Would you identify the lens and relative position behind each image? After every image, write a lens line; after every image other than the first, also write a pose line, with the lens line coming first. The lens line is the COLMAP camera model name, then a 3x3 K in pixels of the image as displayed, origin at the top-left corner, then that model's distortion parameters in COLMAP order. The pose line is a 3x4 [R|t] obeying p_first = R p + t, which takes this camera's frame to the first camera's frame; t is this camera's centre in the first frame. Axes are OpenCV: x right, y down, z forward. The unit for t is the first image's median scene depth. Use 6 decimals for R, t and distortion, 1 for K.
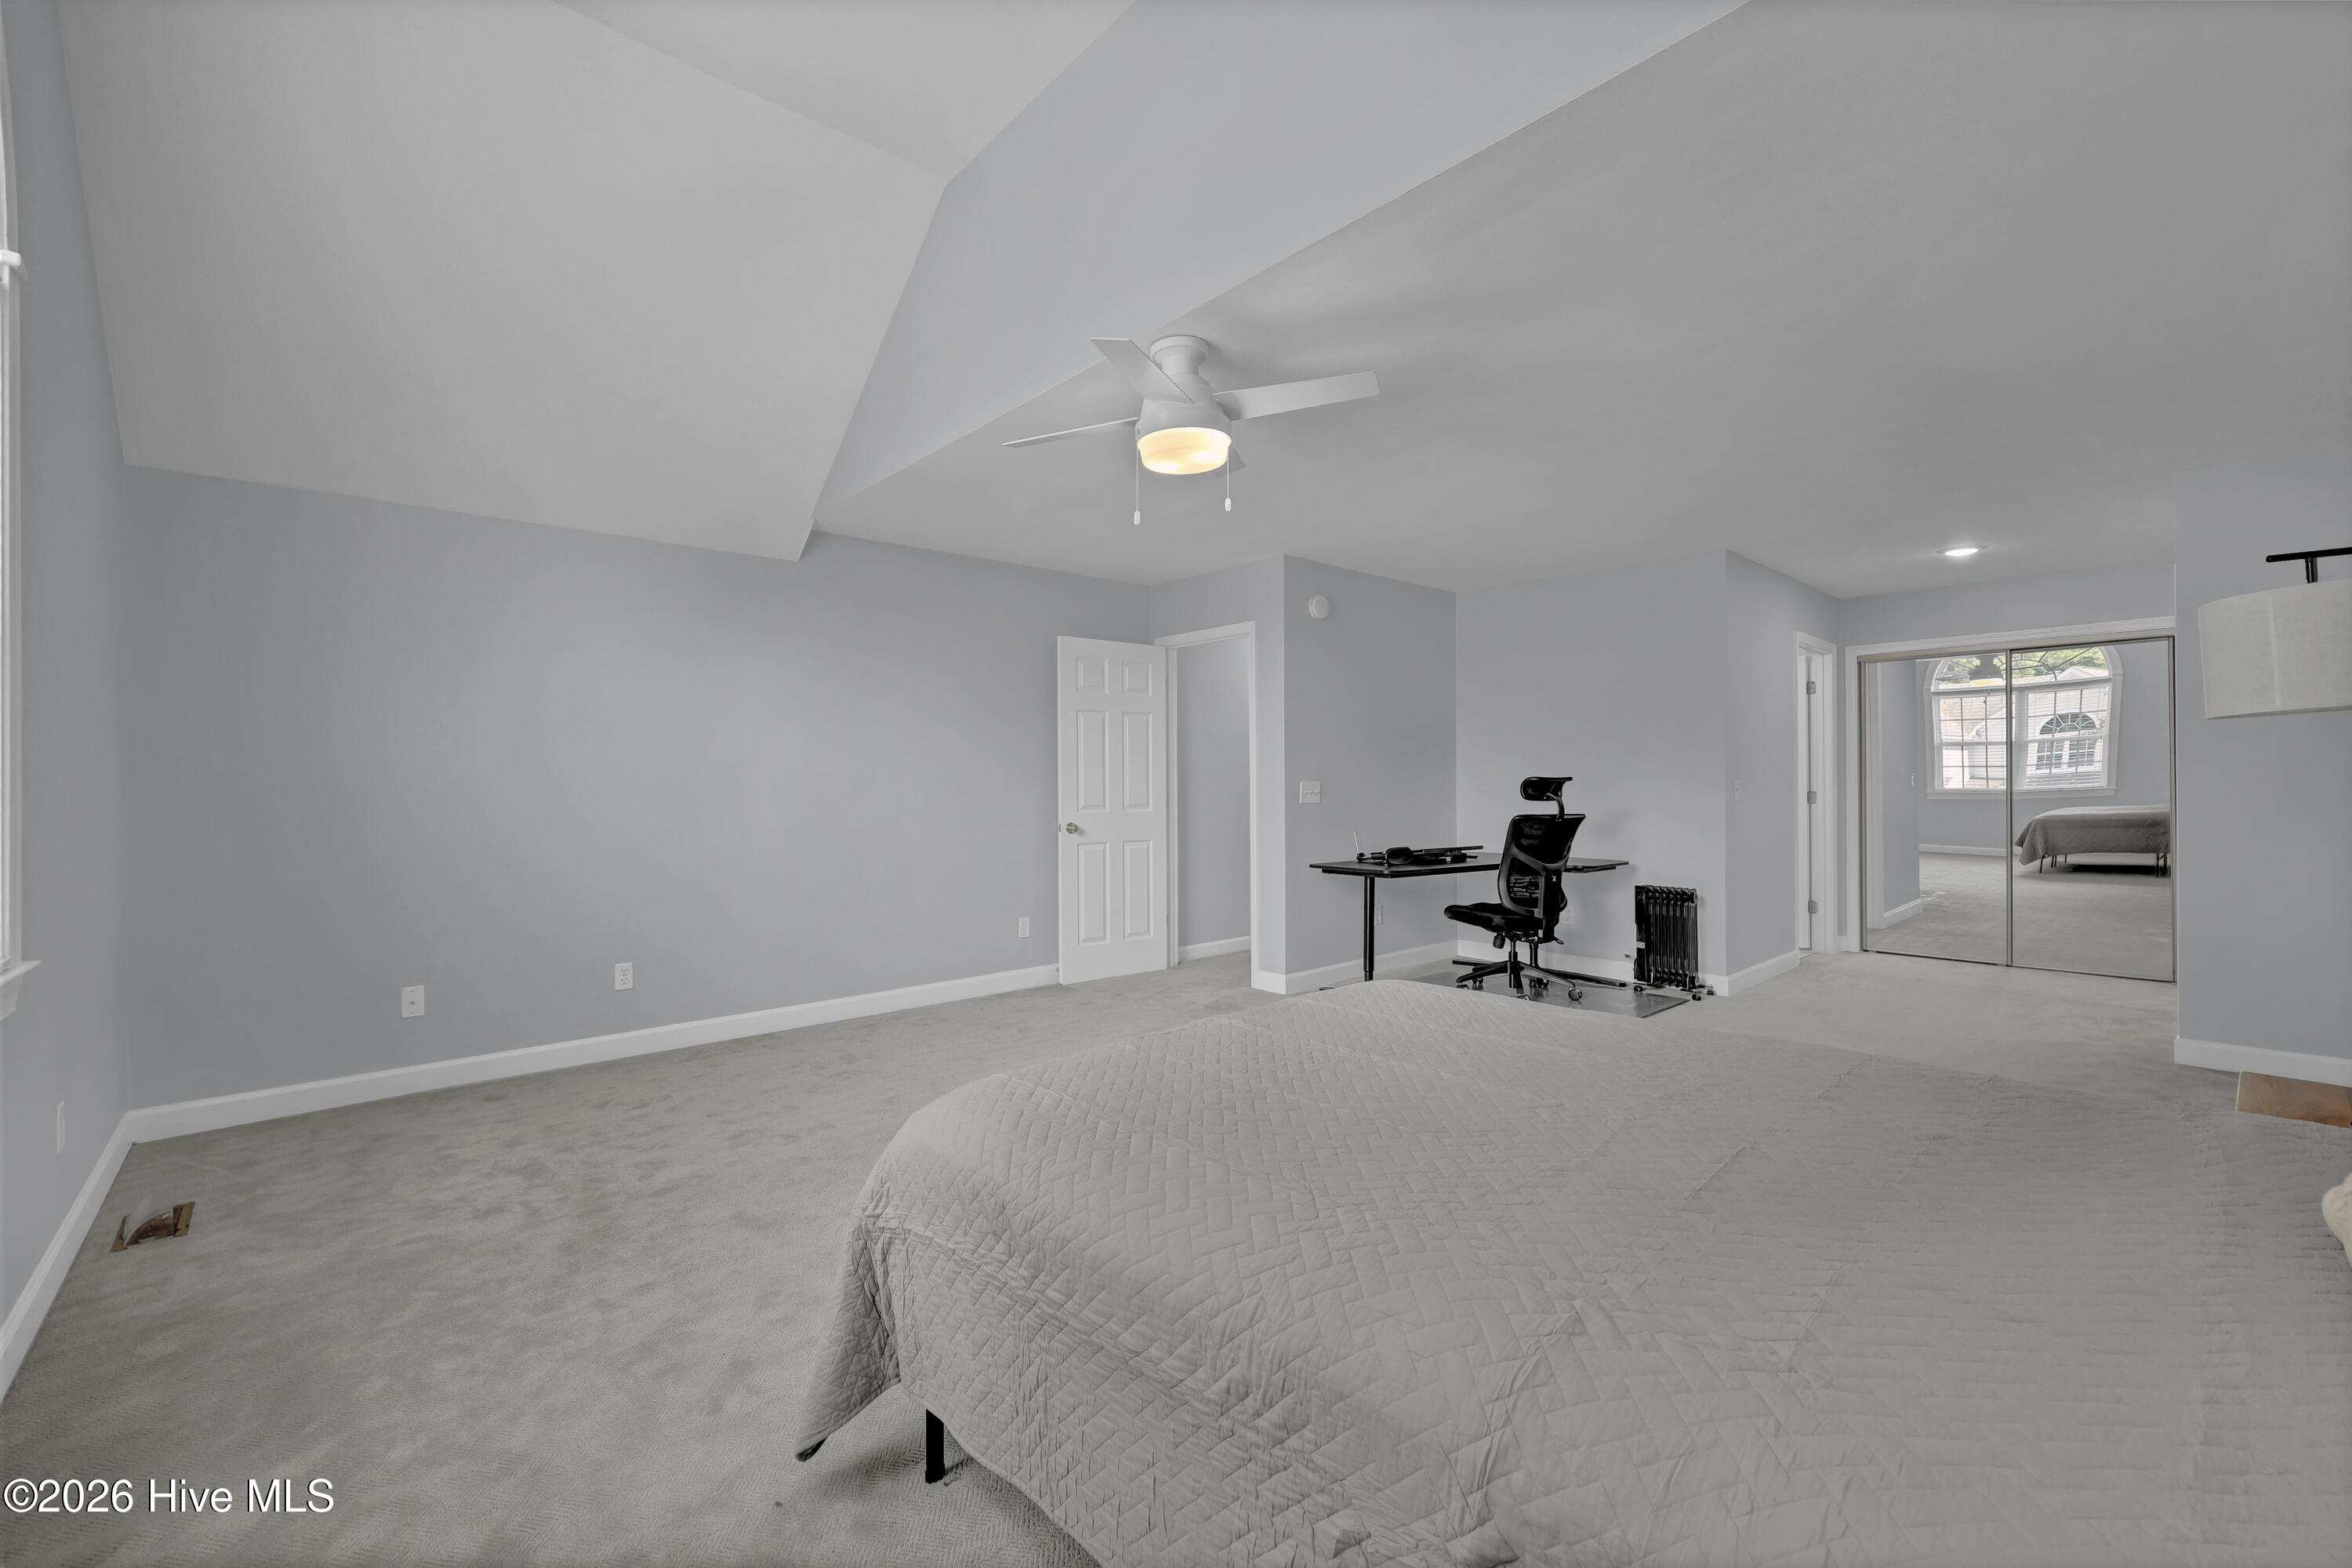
lens RADIAL K [[986.4, 0, 1176.0], [0, 986.4, 784.0], [0, 0, 1]] dist [-0.001219, 0.000252]
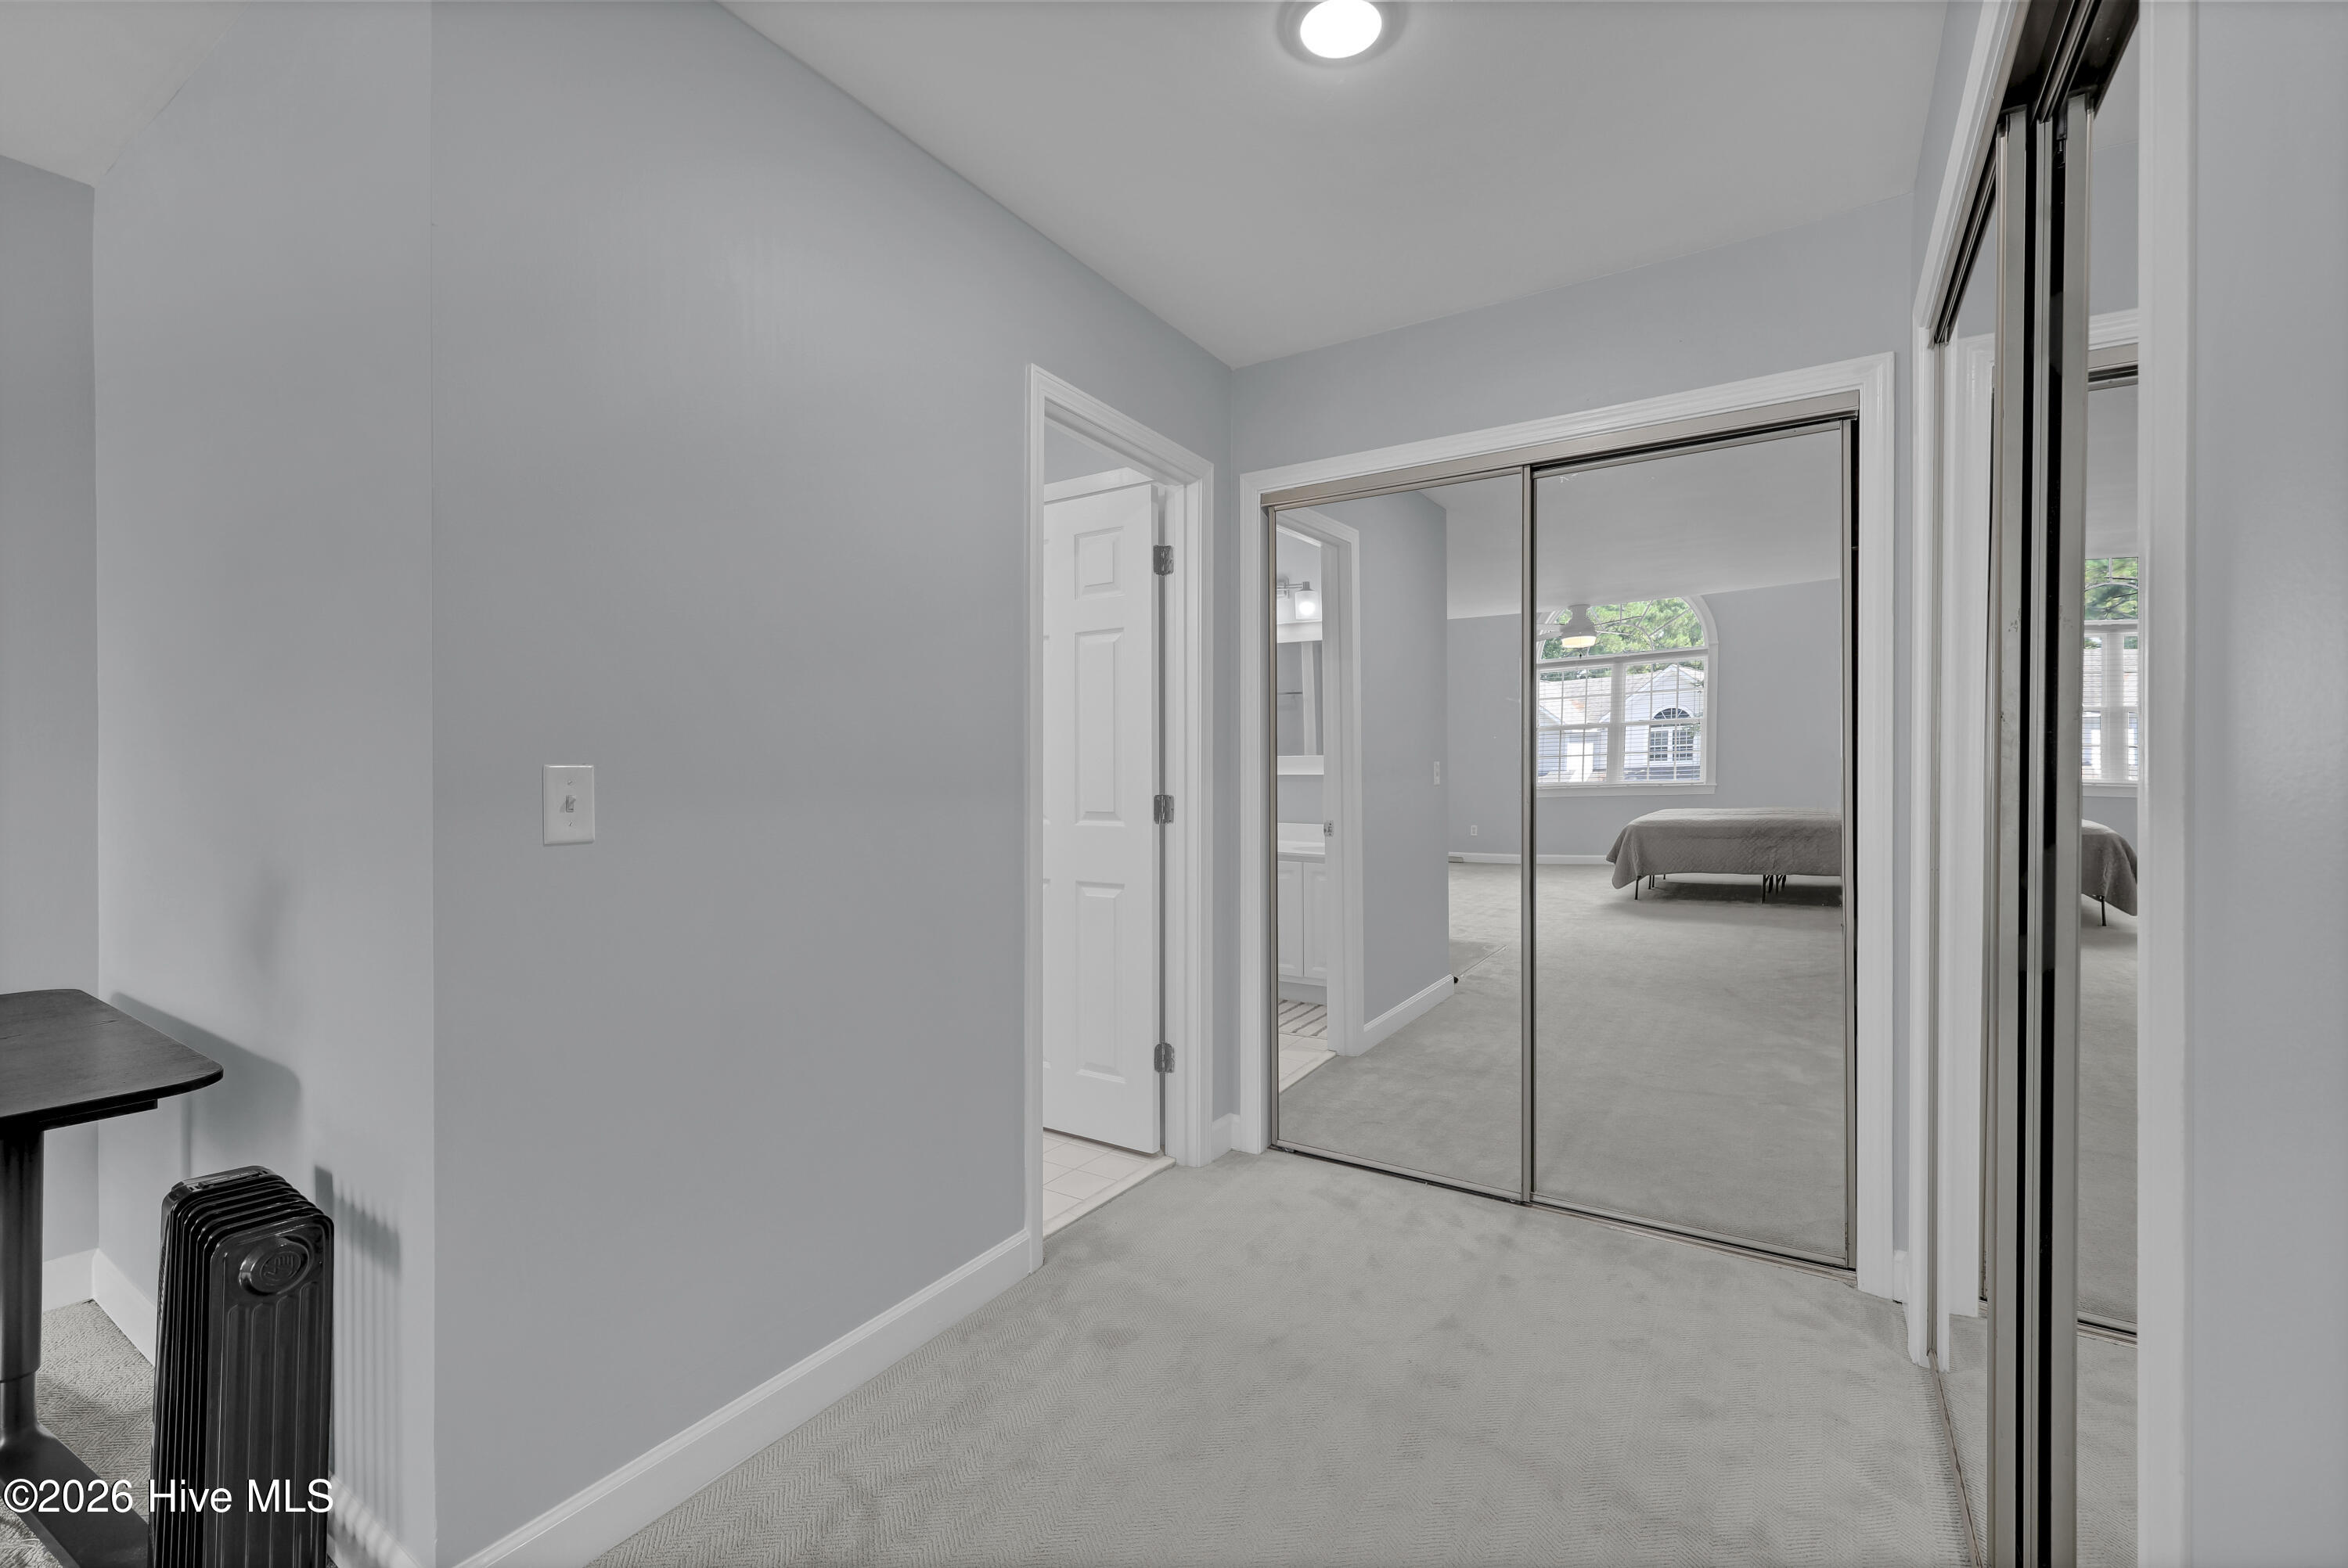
lens RADIAL K [[984.6, 0, 1174.0], [0, 984.6, 784.0], [0, 0, 1]] dist [-0.001219, 0.000252]
pose [[0.965741, -0.006143, 0.259435, 0.365182], [0.005445, 0.999979, 0.003410, 0.000819], [-0.259451, -0.001880, 0.965754, 0.392555]]
